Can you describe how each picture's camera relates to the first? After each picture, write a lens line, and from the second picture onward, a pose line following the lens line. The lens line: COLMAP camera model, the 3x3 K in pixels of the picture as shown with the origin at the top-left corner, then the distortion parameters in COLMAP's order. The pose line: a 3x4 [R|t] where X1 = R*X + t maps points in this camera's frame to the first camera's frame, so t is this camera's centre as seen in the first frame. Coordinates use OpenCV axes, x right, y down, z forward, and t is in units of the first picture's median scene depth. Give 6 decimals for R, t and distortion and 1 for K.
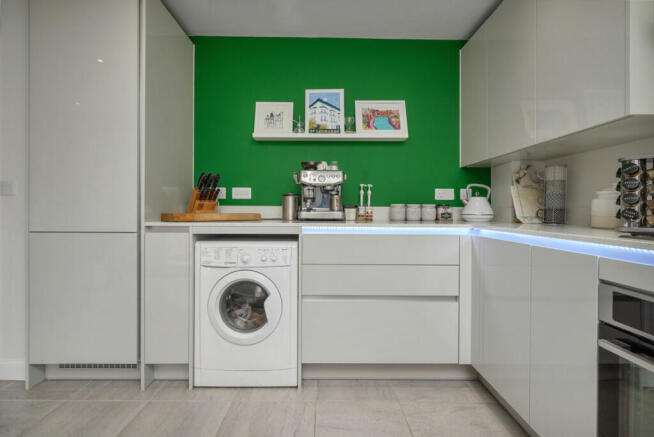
lens RADIAL K [[299.4, 0, 326.6], [0, 299.4, 210.2], [0, 0, 1]] dist [0.001943, 0.000154]
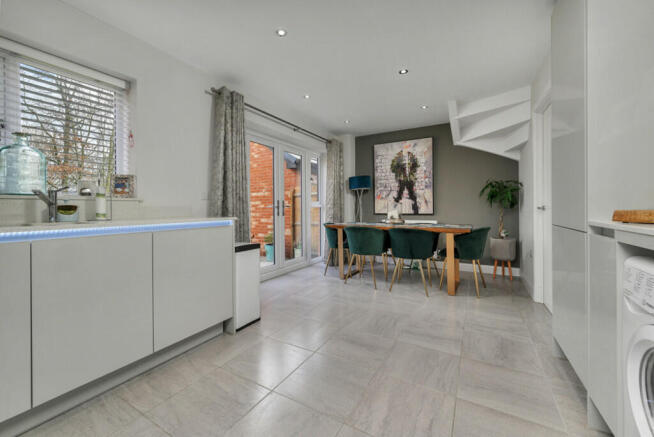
lens RADIAL K [[269.1, 0, 325.0], [0, 269.1, 206.6], [0, 0, 1]] dist [0.001425, 0.000028]
pose [[-0.508041, -0.004895, -0.861319, 0.300031], [0.000885, 0.999980, -0.006205, 0.003783], [0.861333, -0.003914, -0.508026, 0.585869]]
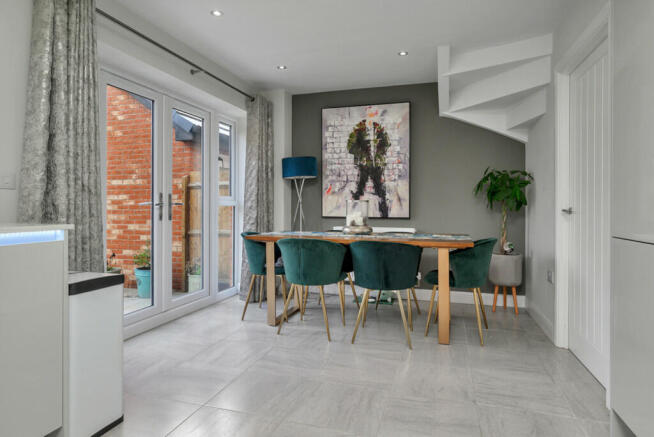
lens RADIAL K [[397.0, 0, 325.0], [0, 397.0, 206.0], [0, 0, 1]] dist [0.006368, -0.004095]
pose [[-0.304519, -0.007690, -0.952475, 0.166276], [-0.009090, 0.999945, -0.005167, 0.001456], [0.952463, 0.007084, -0.304572, 0.464901]]
